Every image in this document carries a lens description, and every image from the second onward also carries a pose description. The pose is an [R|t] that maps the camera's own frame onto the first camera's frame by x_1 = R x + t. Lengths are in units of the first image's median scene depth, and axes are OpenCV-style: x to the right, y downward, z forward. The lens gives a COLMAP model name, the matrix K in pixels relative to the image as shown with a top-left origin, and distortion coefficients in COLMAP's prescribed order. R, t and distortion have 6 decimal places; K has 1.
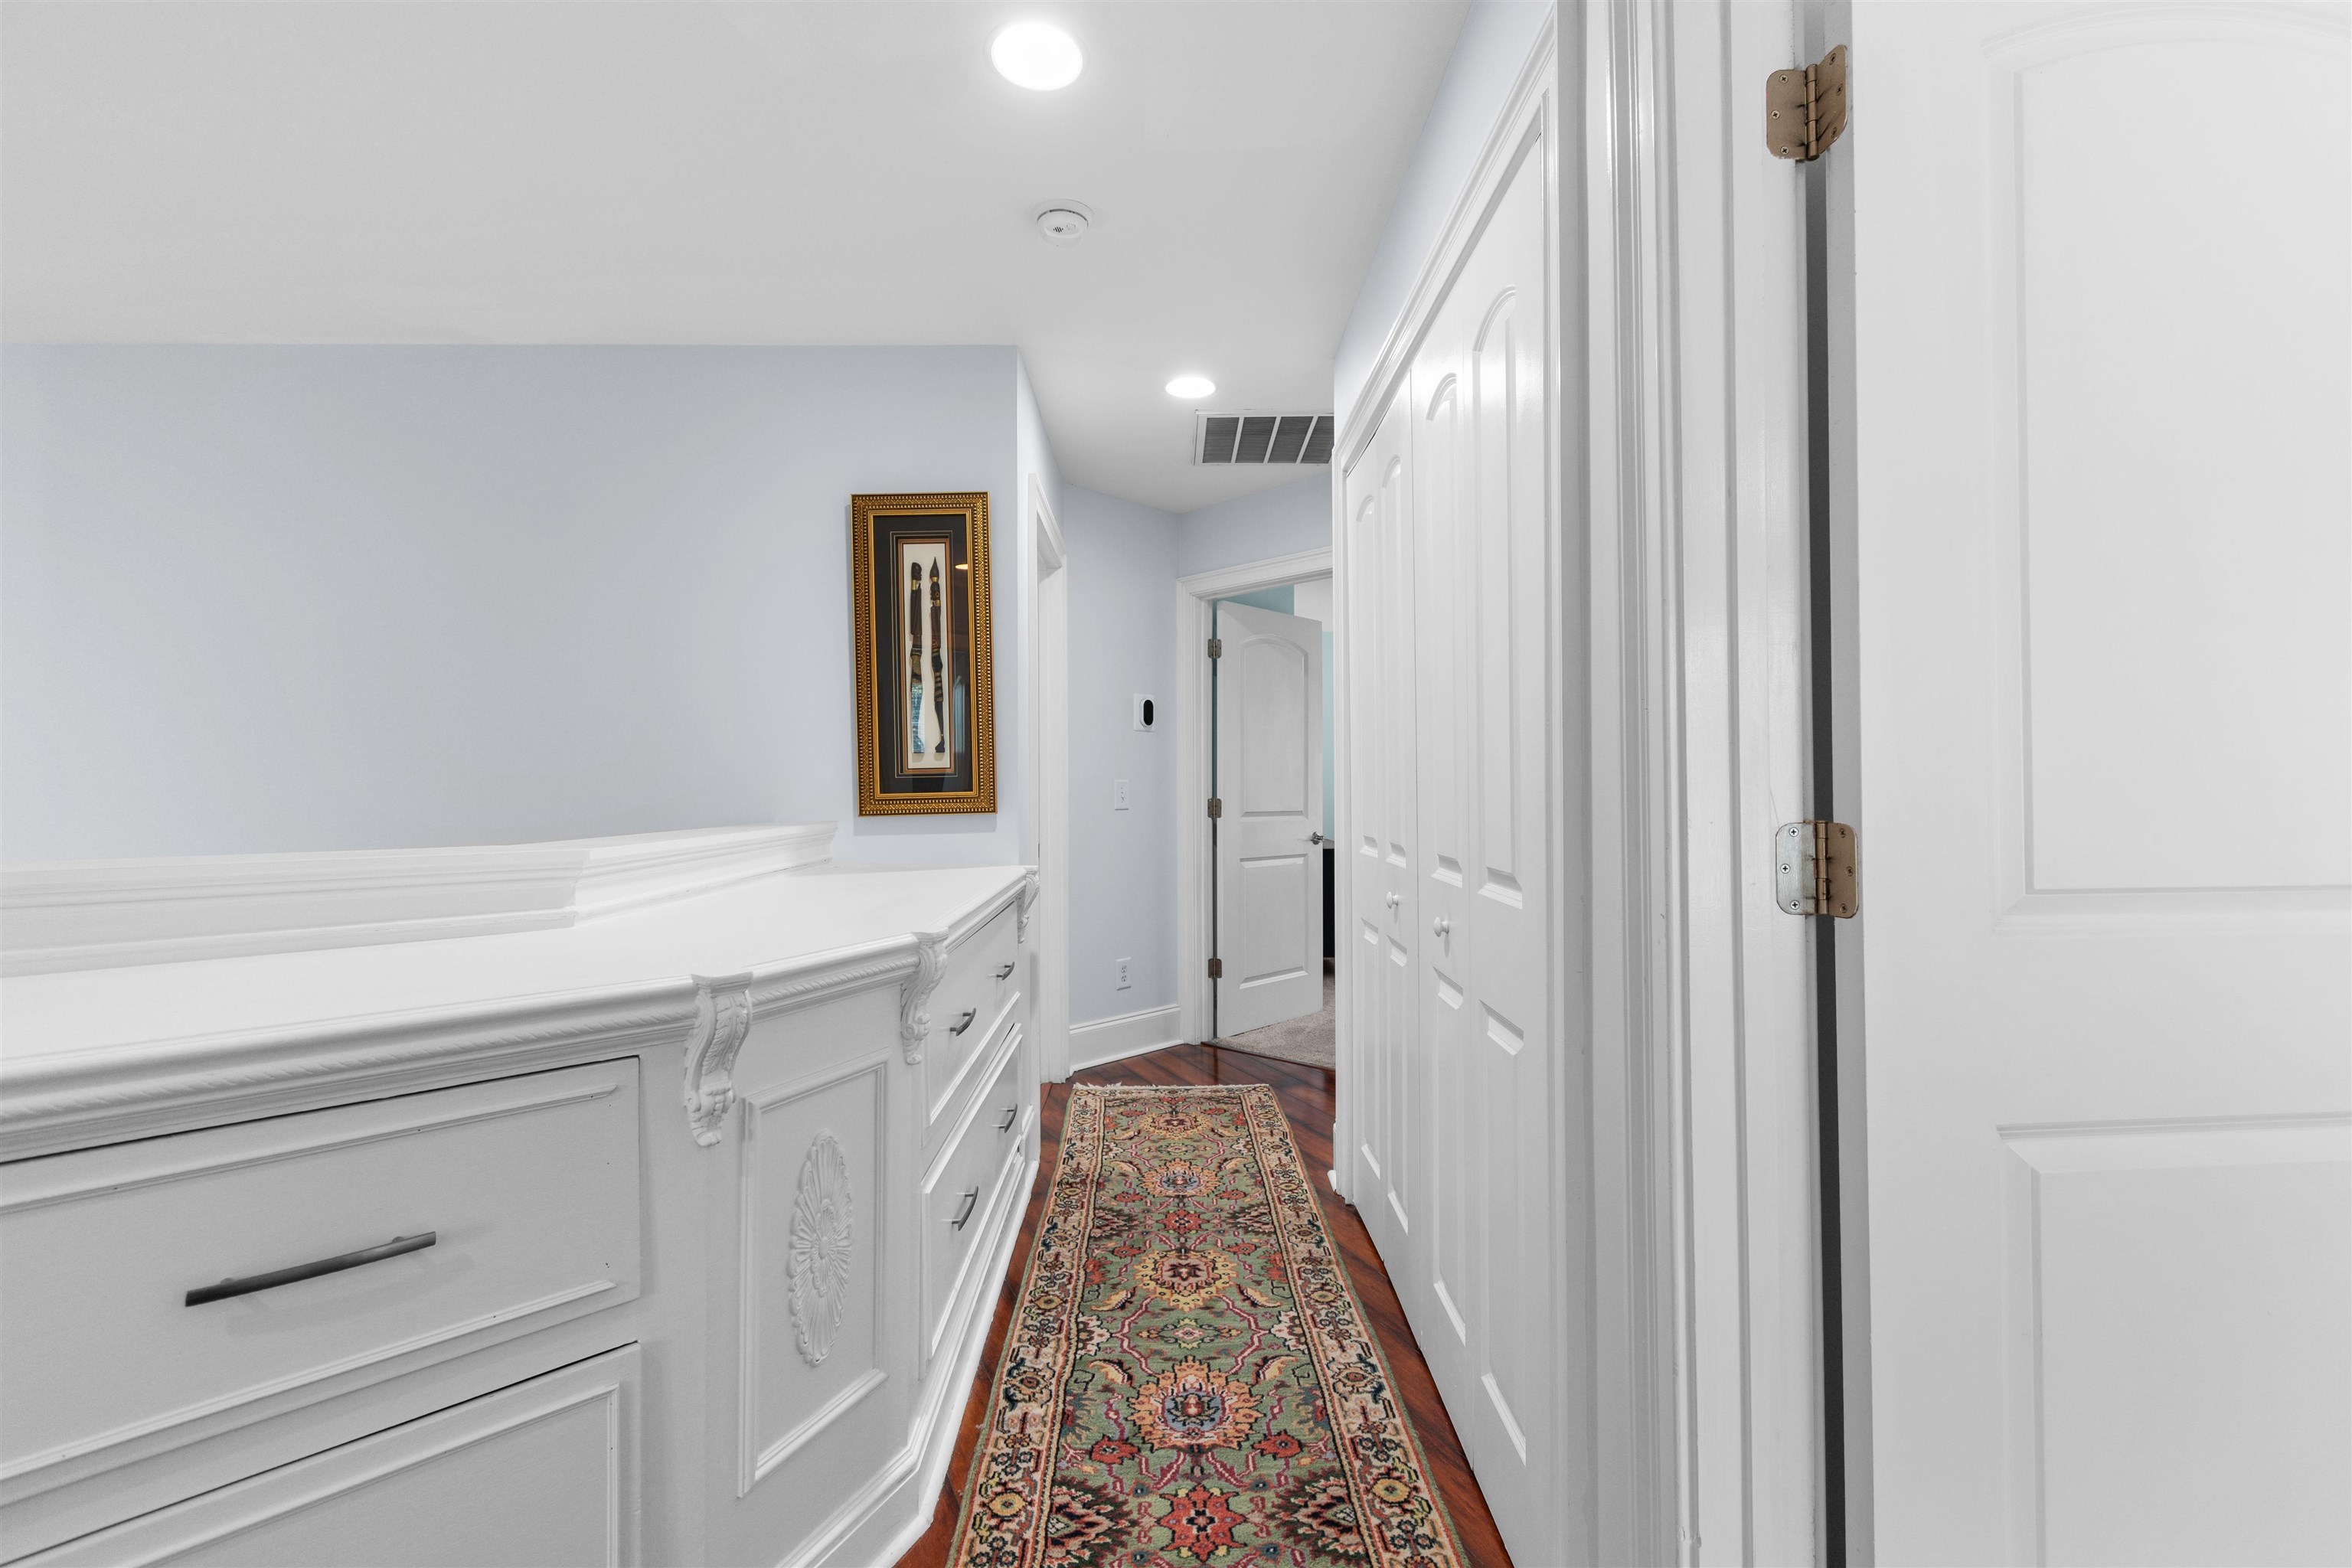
lens RADIAL K [[1028.4, 0, 1179.3], [0, 1028.4, 782.2], [0, 0, 1]] dist [0.003780, 0.000179]
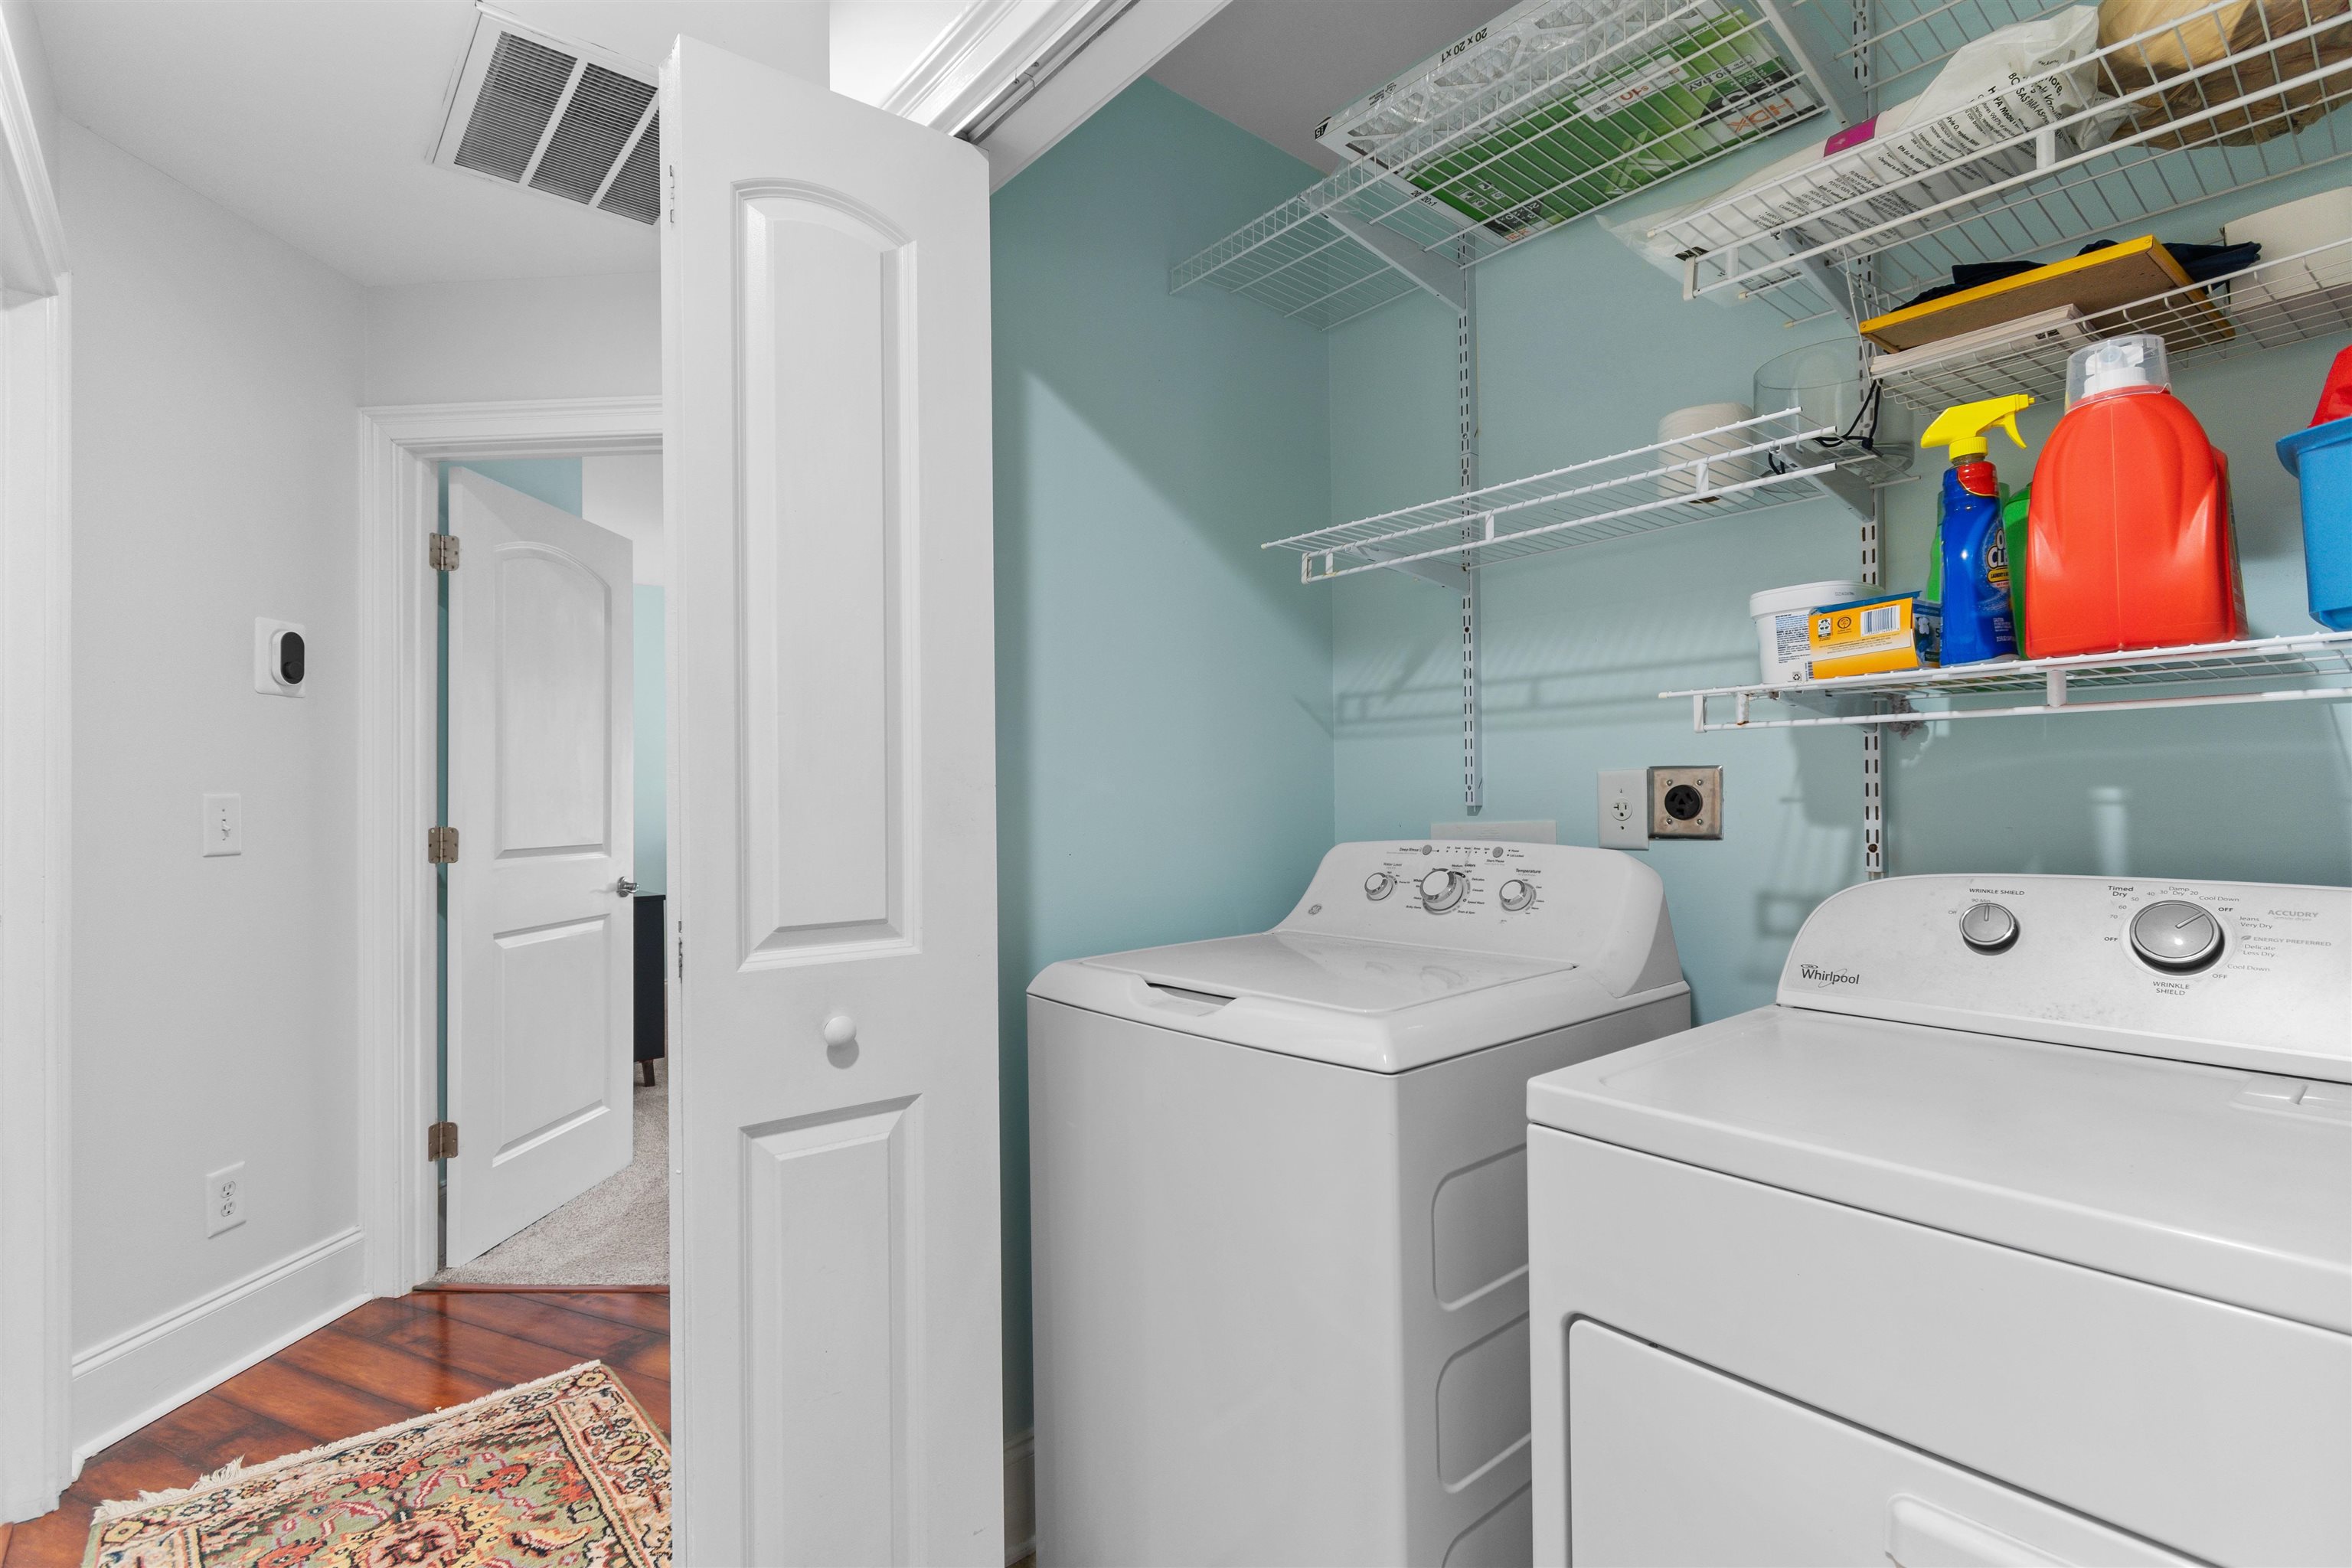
lens RADIAL K [[1118.5, 0, 1172.7], [0, 1118.5, 781.9], [0, 0, 1]] dist [0.001067, -0.001095]
pose [[0.767673, 0.002121, 0.640839, -0.049890], [0.004144, 0.999957, -0.008273, -0.001785], [-0.640829, 0.009006, 0.767631, 0.311921]]
